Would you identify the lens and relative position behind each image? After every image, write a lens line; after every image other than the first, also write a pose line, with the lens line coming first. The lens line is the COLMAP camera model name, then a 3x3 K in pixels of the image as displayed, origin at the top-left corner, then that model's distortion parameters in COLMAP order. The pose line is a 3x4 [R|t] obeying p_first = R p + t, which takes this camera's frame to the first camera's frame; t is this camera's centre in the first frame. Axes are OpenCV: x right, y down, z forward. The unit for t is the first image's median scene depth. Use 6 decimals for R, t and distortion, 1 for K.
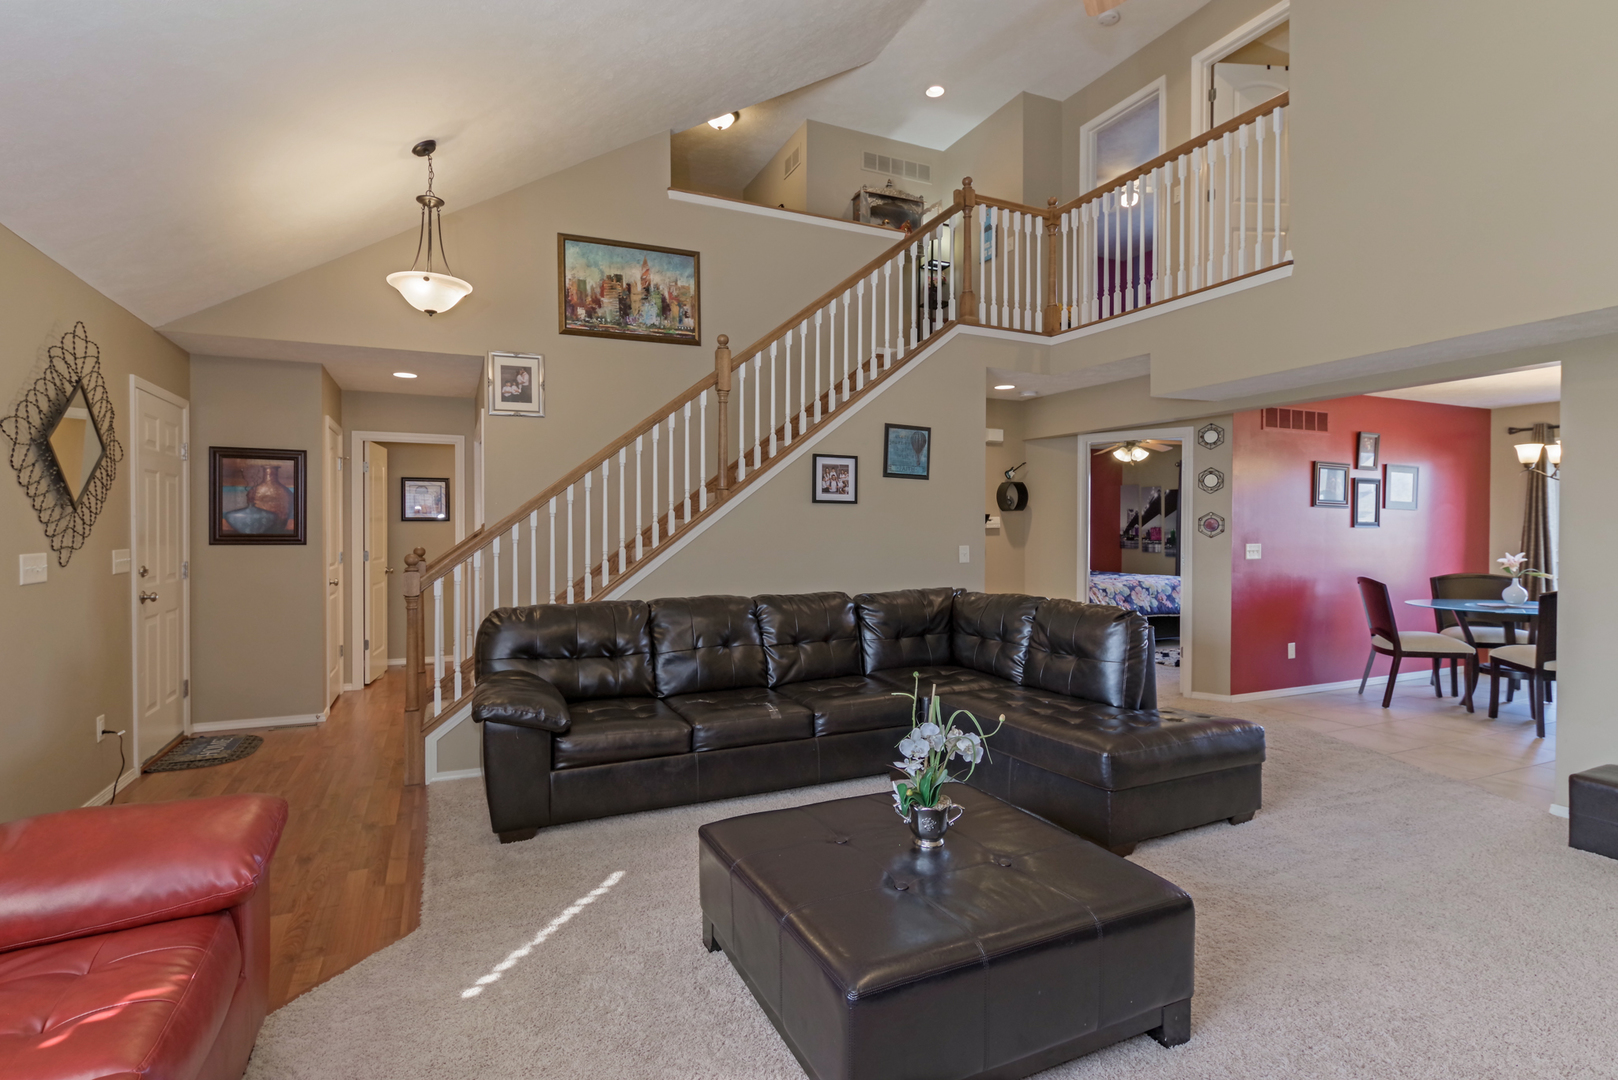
lens RADIAL K [[785.8, 0, 807.5], [0, 785.8, 532.3], [0, 0, 1]] dist [0.003163, 0.000104]
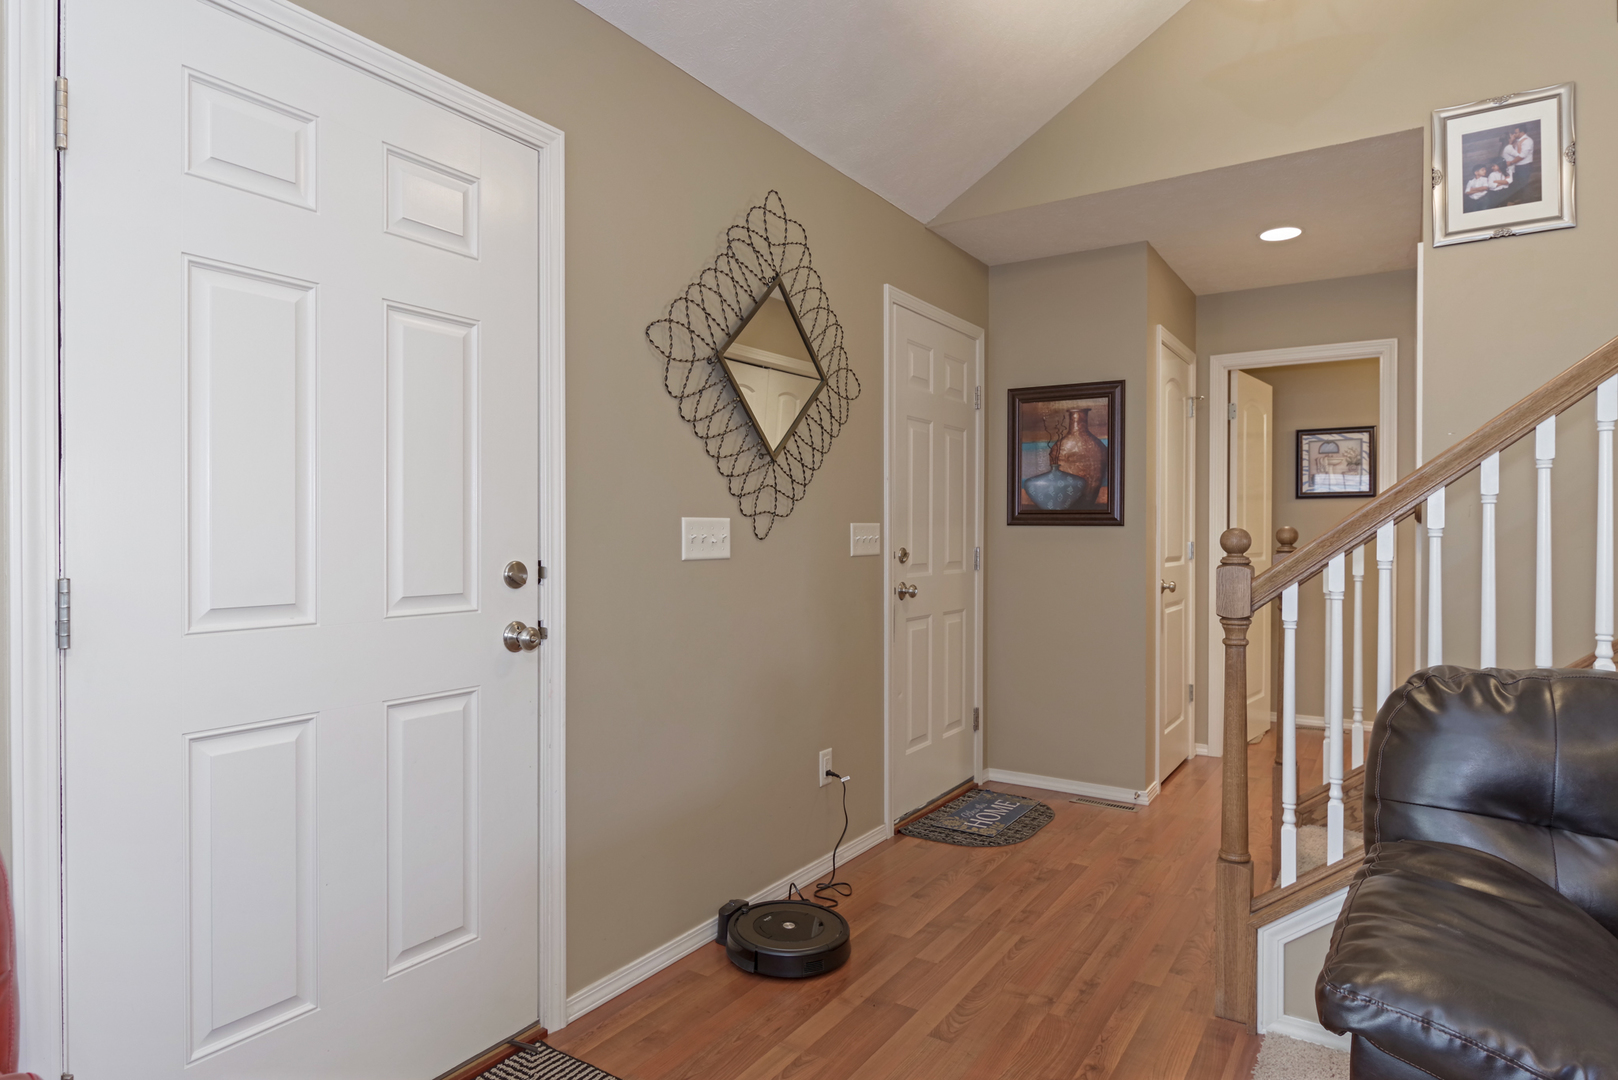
lens RADIAL K [[930.4, 0, 809.0], [0, 930.4, 540.0], [0, 0, 1]] dist [0.003248, -0.012159]
pose [[0.537753, 0.007535, -0.843068, -0.136900], [-0.005625, 0.999970, 0.005350, 0.026117], [0.843083, 0.001865, 0.537780, 0.388614]]
